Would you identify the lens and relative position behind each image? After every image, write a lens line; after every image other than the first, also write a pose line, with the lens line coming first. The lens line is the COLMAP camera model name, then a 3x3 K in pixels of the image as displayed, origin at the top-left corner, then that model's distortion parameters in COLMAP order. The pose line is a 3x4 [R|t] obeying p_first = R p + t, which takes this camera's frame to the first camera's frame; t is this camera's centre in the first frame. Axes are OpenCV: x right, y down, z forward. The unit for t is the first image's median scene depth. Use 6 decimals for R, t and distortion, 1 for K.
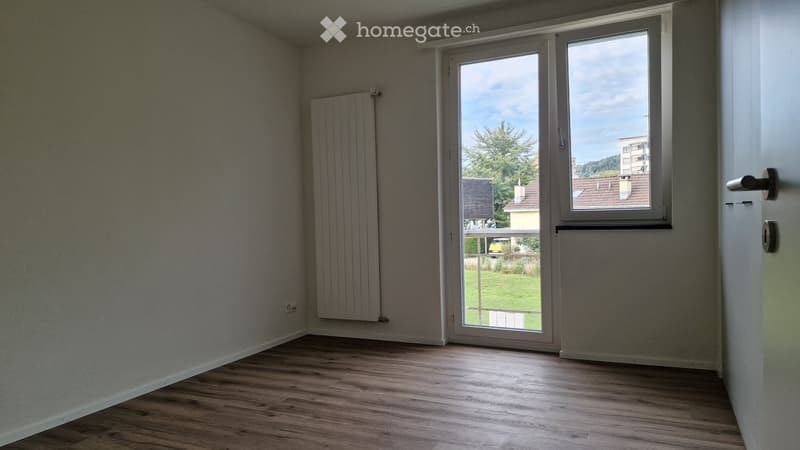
lens RADIAL K [[539.8, 0, 397.4], [0, 539.8, 227.8], [0, 0, 1]] dist [0.055479, -0.008386]
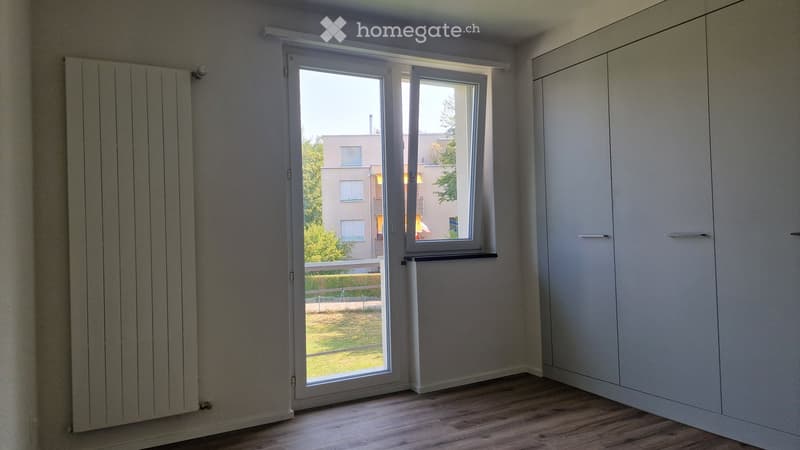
lens RADIAL K [[539.8, 0, 398.7], [0, 539.8, 221.4], [0, 0, 1]] dist [0.055479, -0.008386]
pose [[0.582905, 0.022346, 0.812233, -0.546157], [0.031279, 0.998264, -0.049912, -0.023095], [-0.811938, 0.054500, 0.581194, 0.477911]]
